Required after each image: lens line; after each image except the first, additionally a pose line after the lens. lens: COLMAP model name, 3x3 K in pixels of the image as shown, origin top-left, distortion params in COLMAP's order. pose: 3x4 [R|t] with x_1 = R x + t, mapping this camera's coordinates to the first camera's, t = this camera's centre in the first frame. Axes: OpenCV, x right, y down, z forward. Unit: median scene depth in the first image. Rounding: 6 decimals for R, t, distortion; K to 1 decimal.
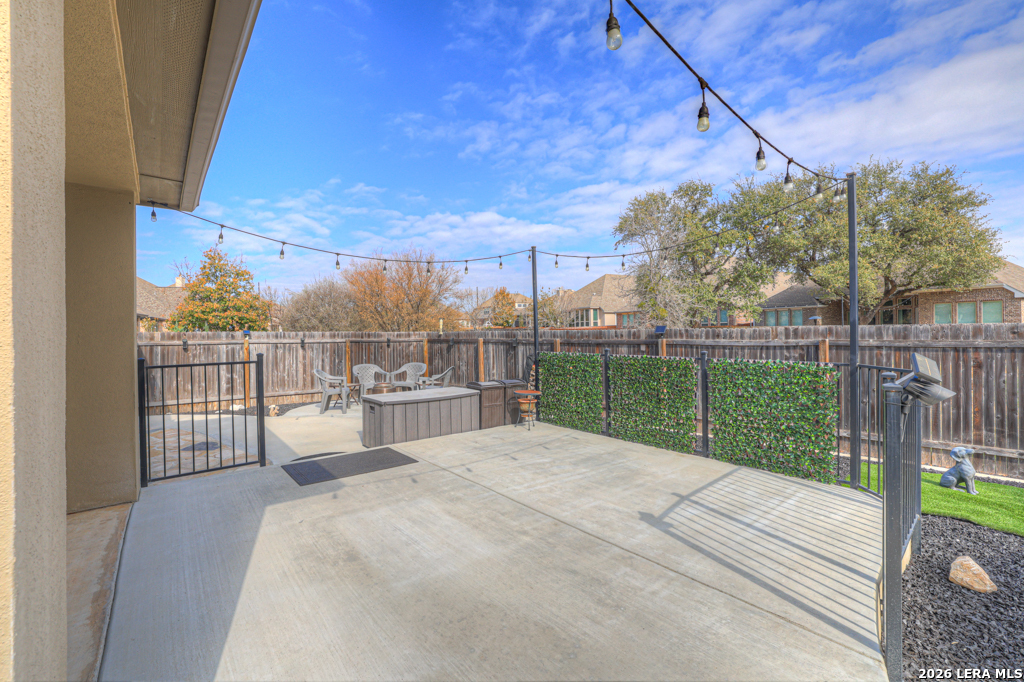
lens RADIAL K [[425.1, 0, 510.7], [0, 425.1, 334.8], [0, 0, 1]] dist [-0.016657, 0.000667]
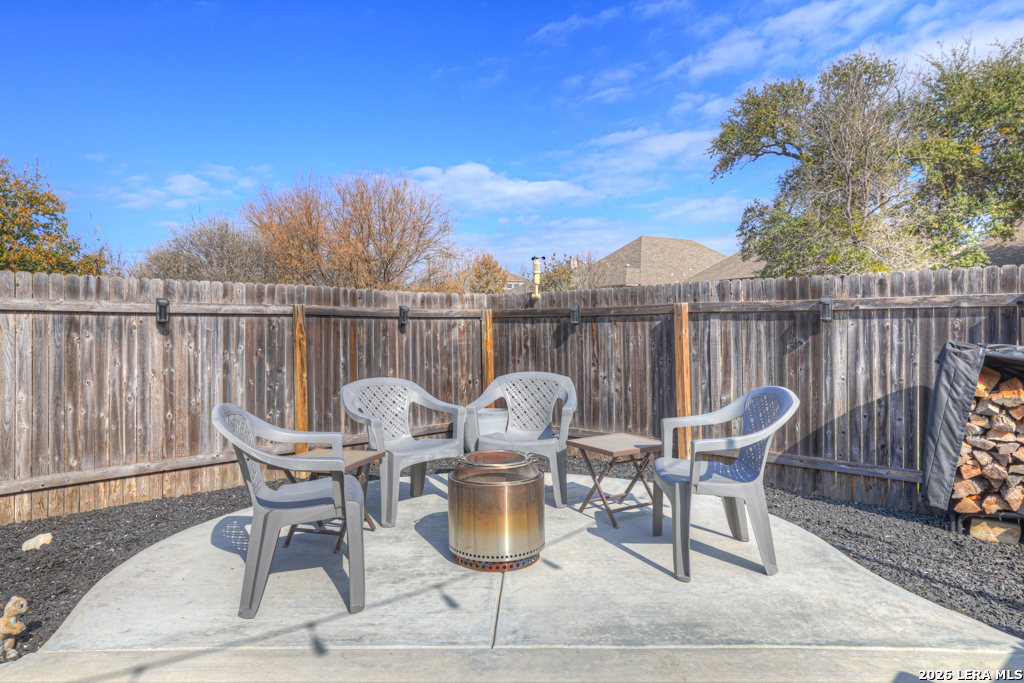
lens RADIAL K [[592.9, 0, 512.3], [0, 592.9, 336.8], [0, 0, 1]] dist [0.012431, 0.002445]
pose [[0.997725, -0.000713, 0.067408, -0.225328], [0.000002, 0.999944, 0.010551, 0.028541], [-0.067412, -0.010527, 0.997670, 0.465690]]
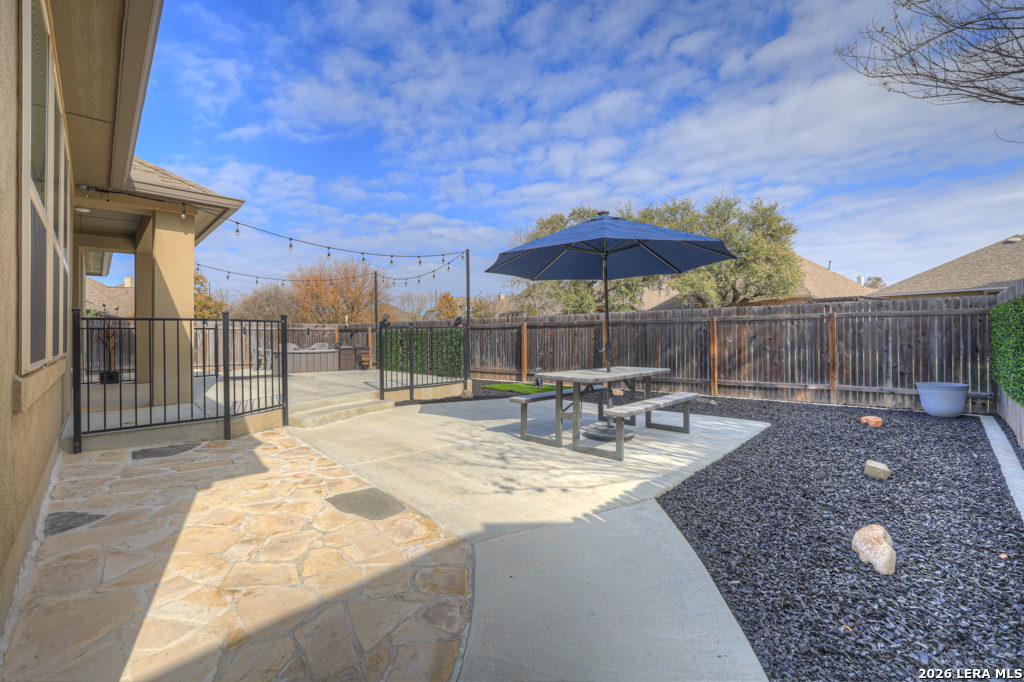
lens RADIAL K [[425.1, 0, 508.9], [0, 425.1, 340.4], [0, 0, 1]] dist [-0.016657, 0.000667]
pose [[0.996760, 0.003907, 0.080335, 0.269567], [-0.004246, 0.999983, 0.004039, 0.040846], [-0.080317, -0.004367, 0.996760, -0.472105]]
